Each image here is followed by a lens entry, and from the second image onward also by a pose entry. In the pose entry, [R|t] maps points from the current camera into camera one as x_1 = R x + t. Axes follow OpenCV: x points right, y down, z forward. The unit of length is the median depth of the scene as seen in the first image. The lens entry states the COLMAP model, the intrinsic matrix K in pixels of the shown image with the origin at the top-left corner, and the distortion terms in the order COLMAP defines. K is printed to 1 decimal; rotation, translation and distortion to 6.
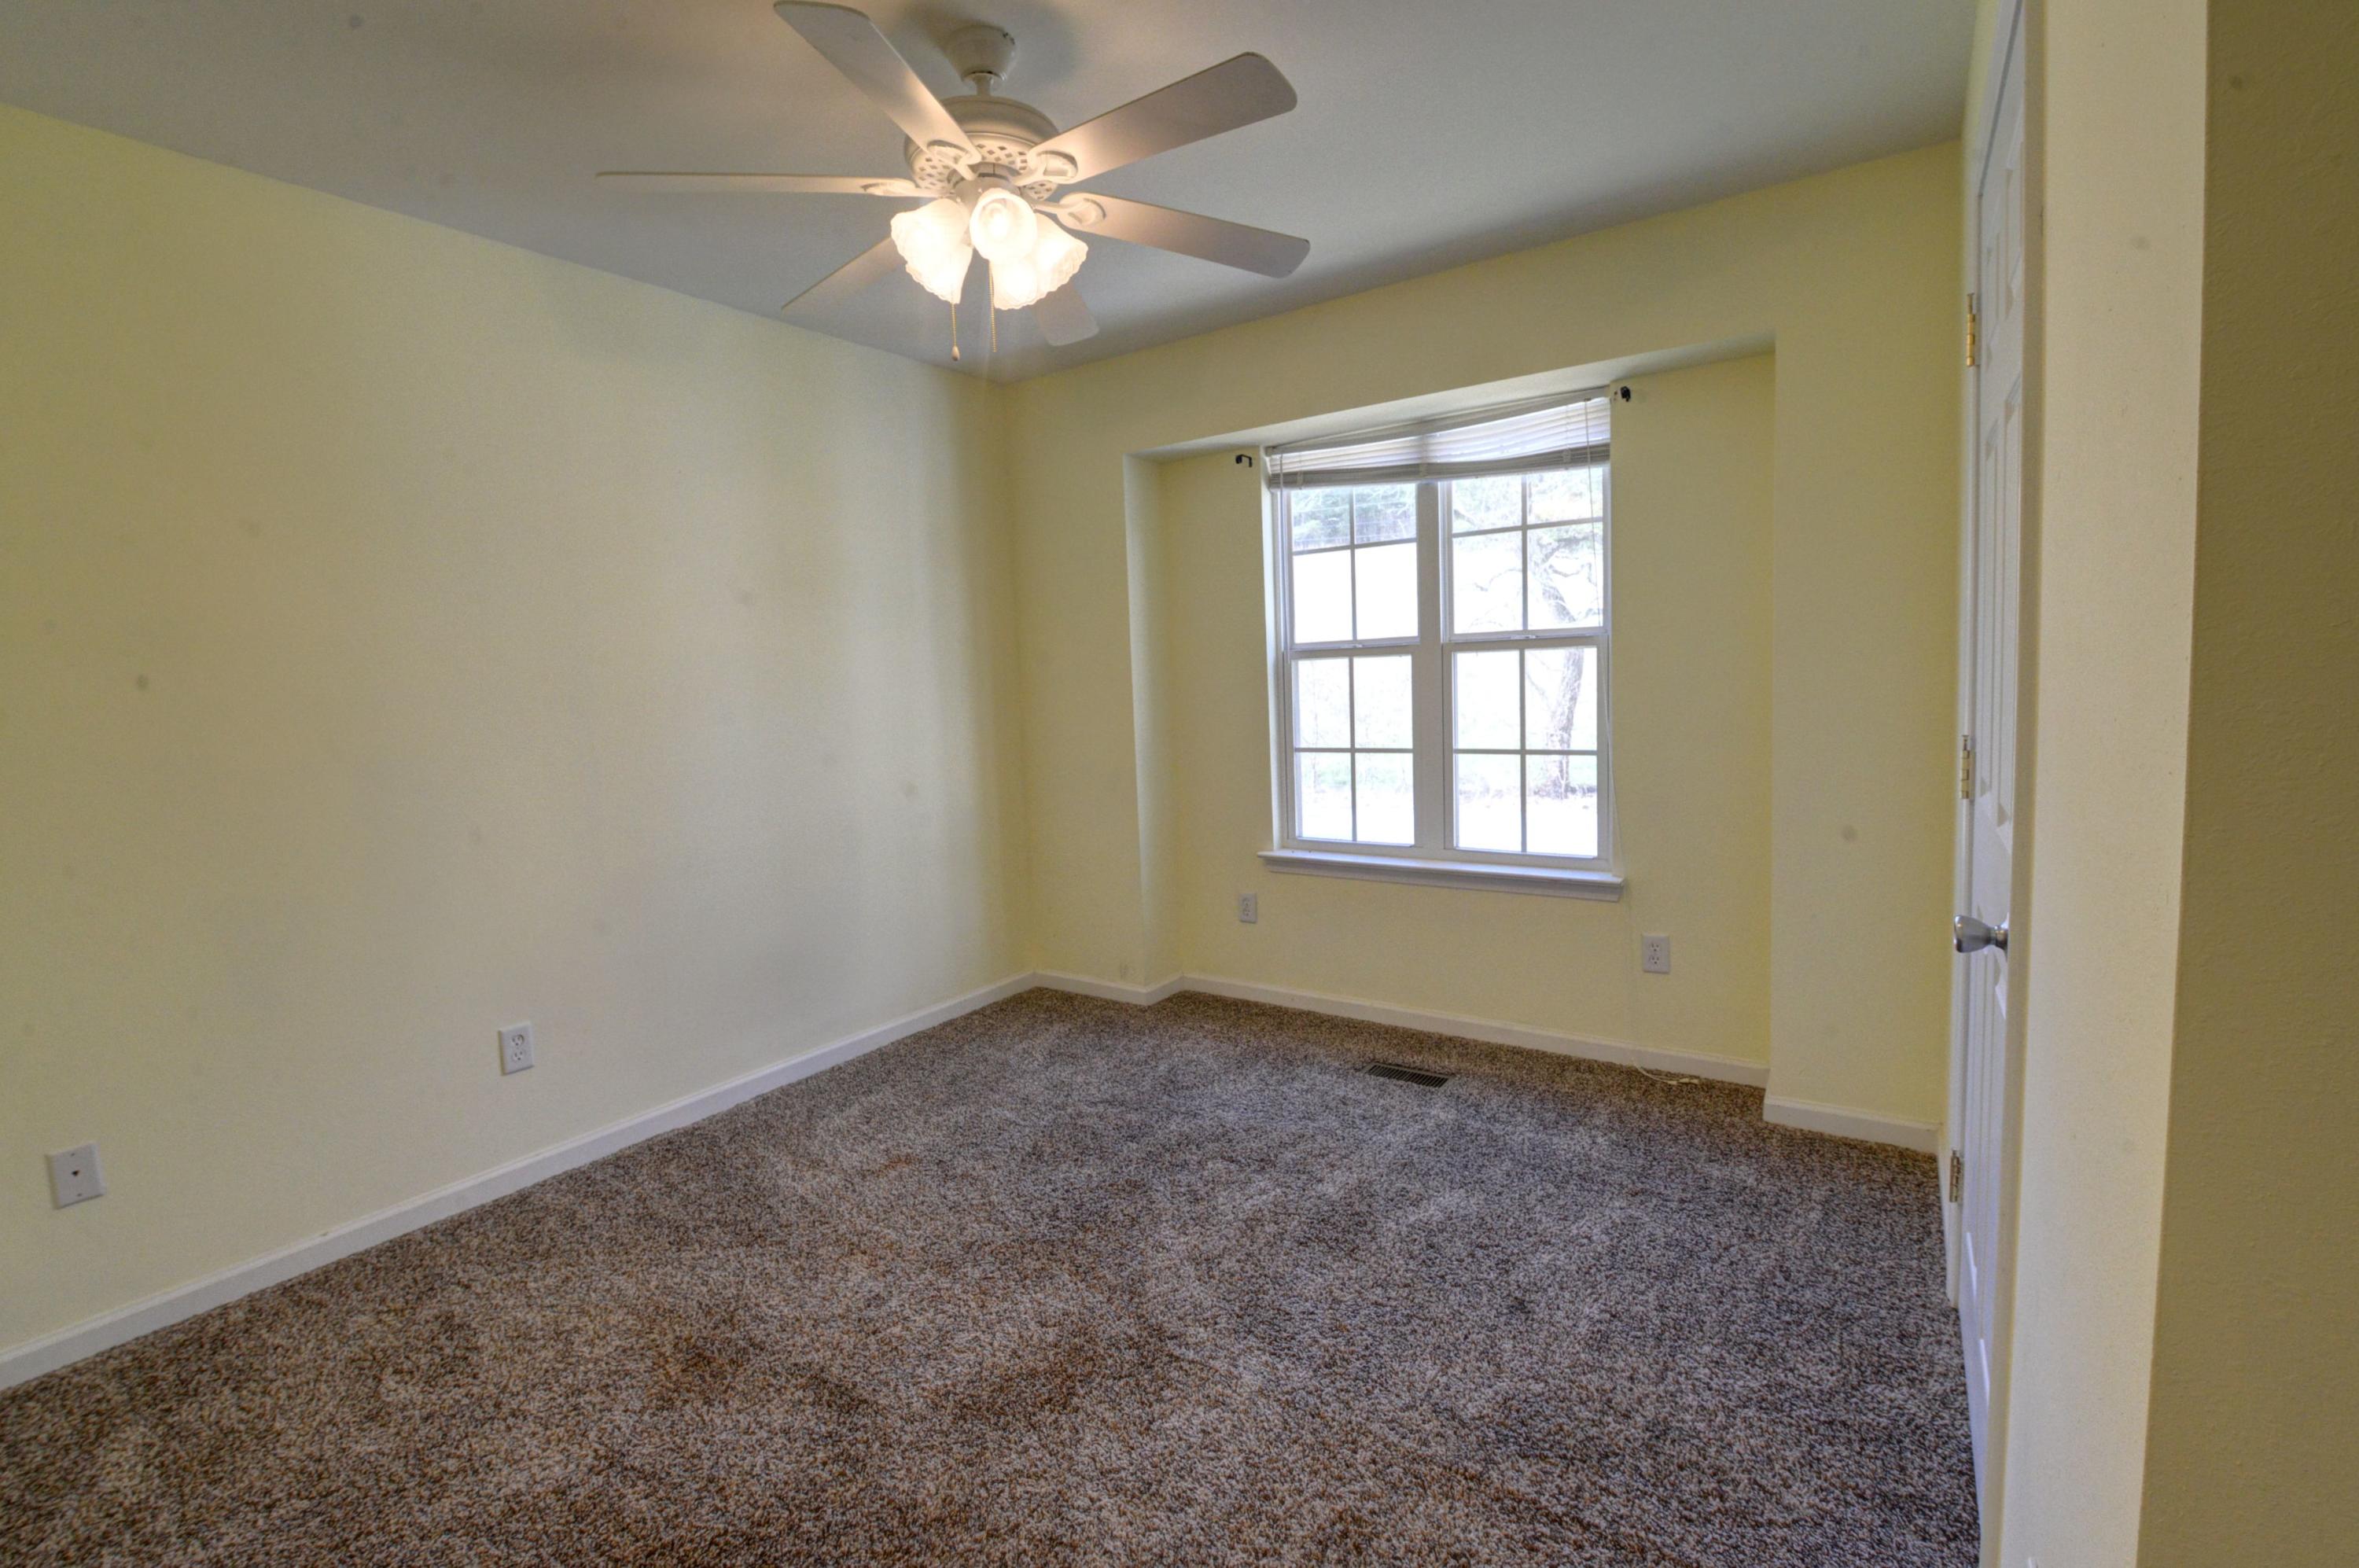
lens RADIAL K [[1052.4, 0, 1177.1], [0, 1052.4, 770.4], [0, 0, 1]] dist [-0.014693, -0.000314]
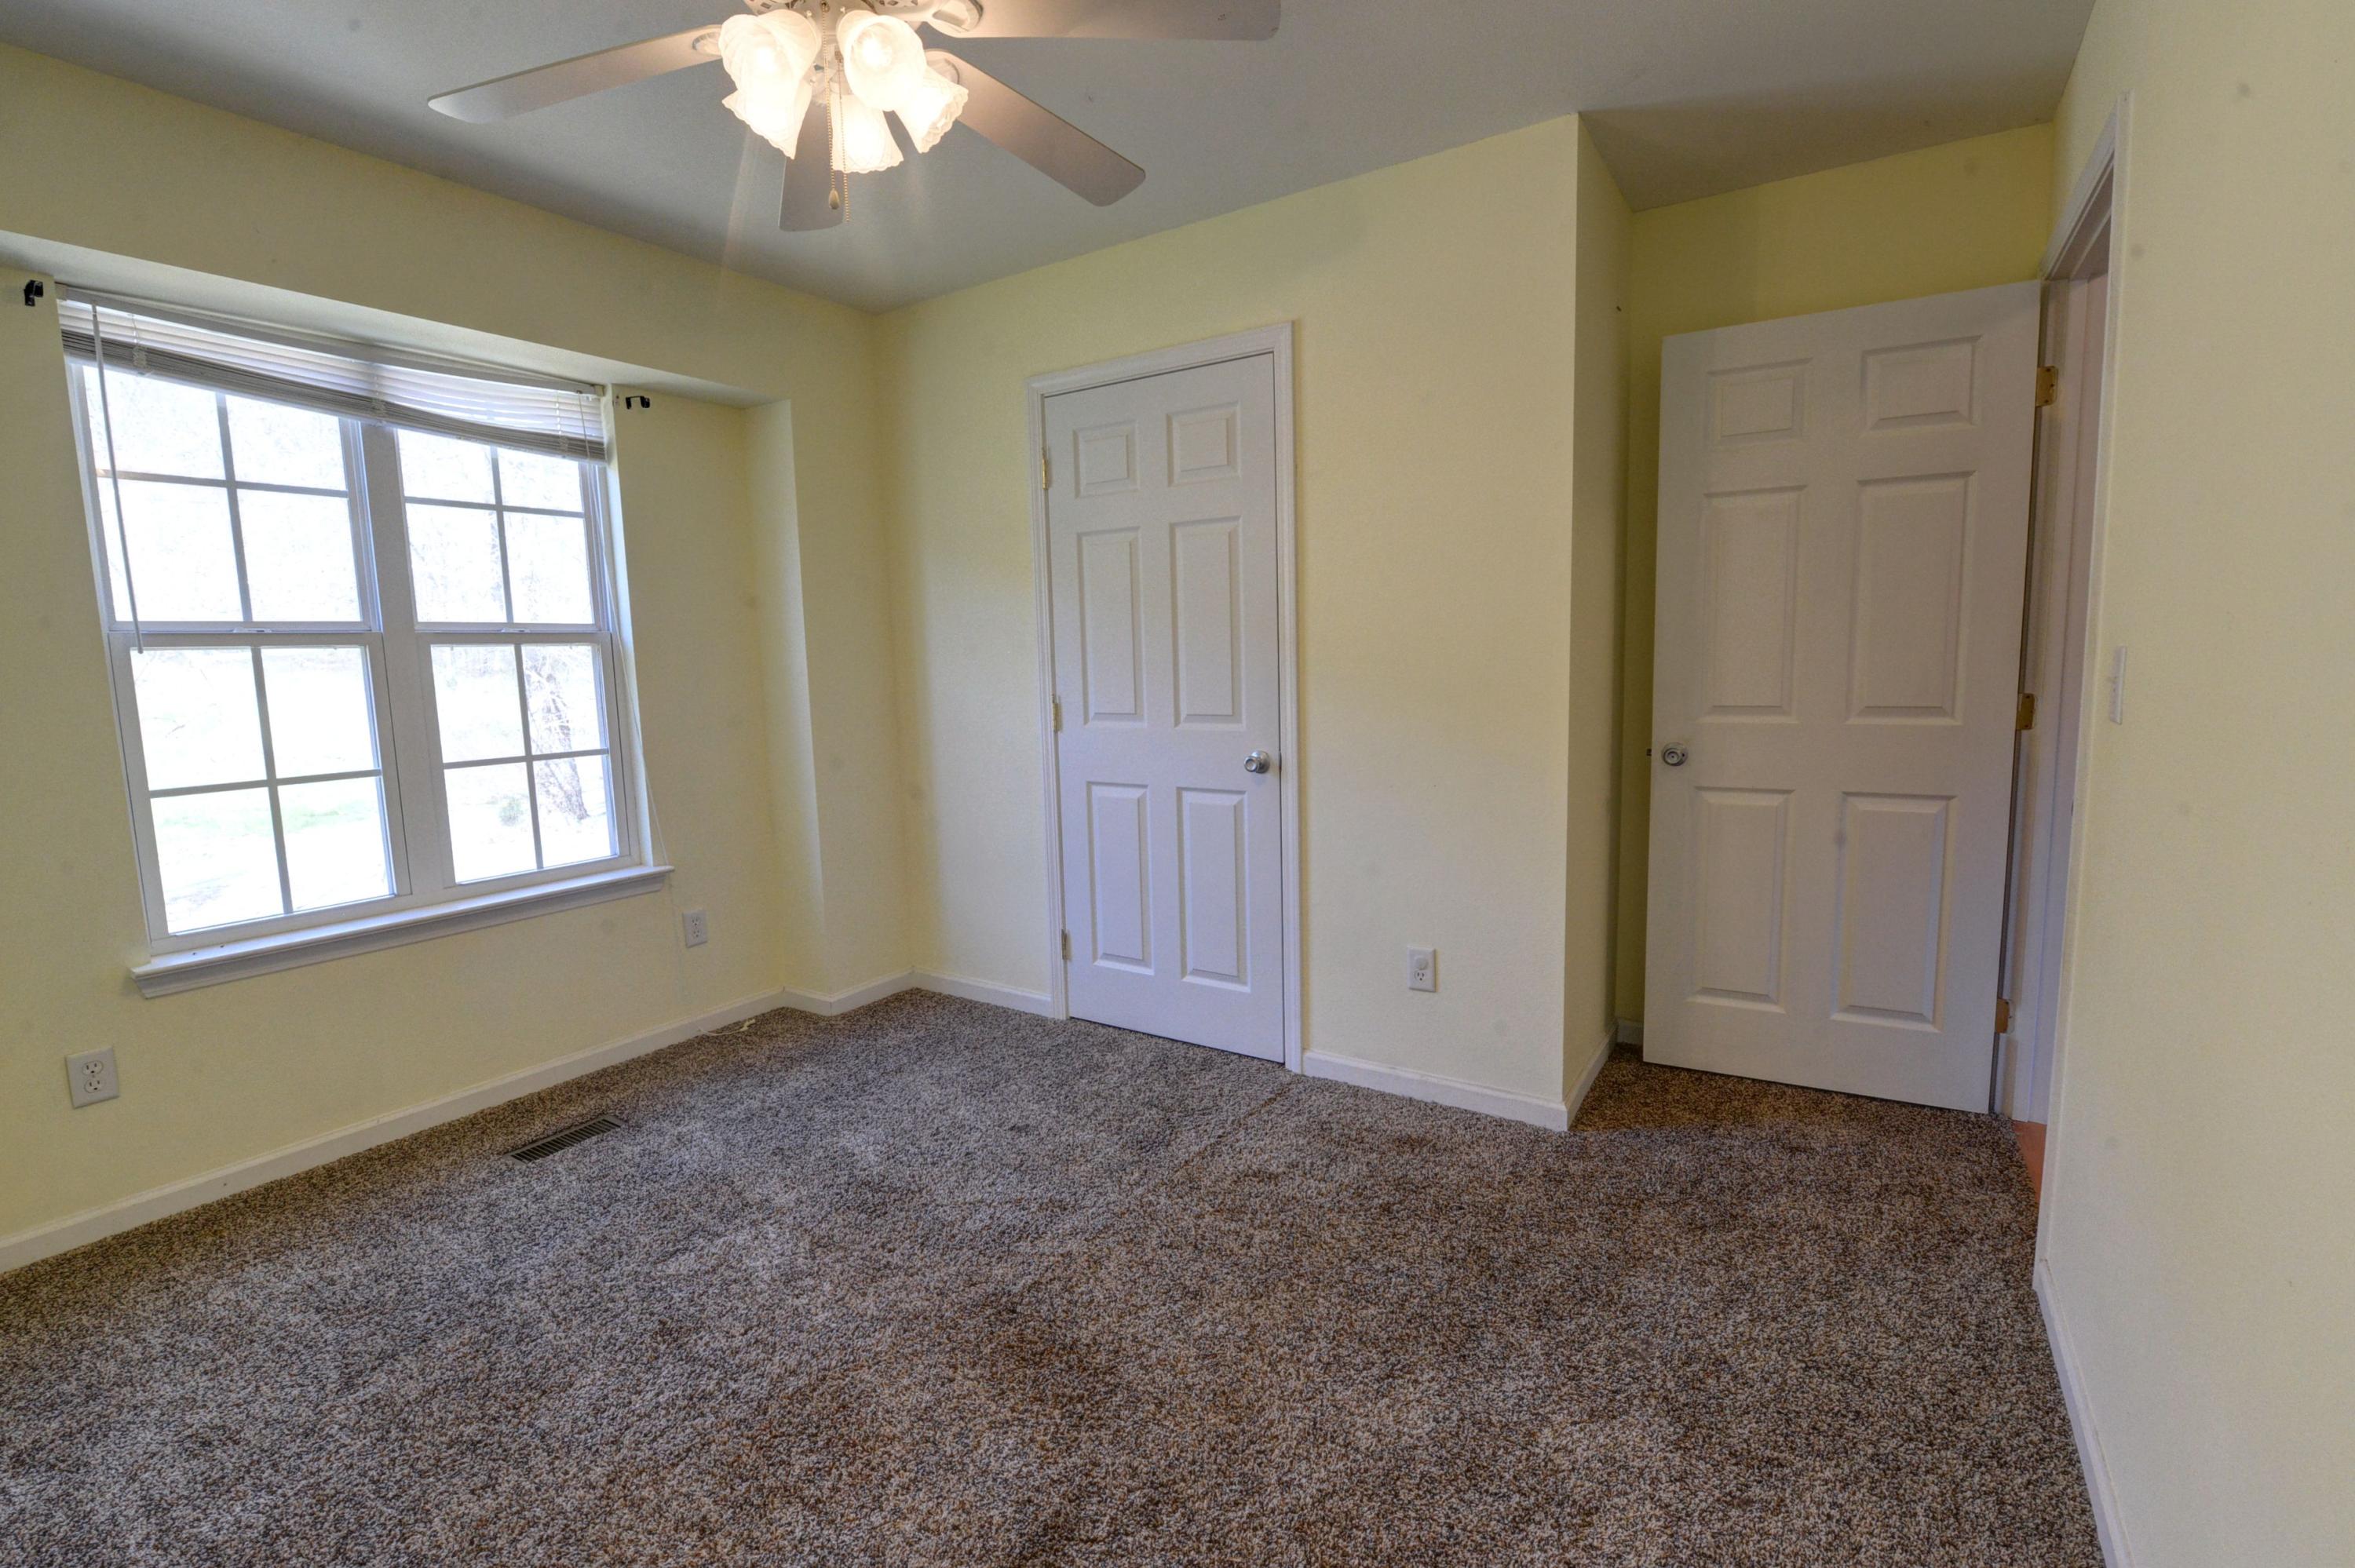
lens RADIAL K [[1058.6, 0, 1177.5], [0, 1058.6, 784.0], [0, 0, 1]] dist [-0.003333, -0.000603]
pose [[-0.032586, -0.087710, 0.995613, -0.591531], [0.117562, 0.988890, 0.090966, -0.012729], [-0.992531, 0.120011, -0.021912, 0.469037]]
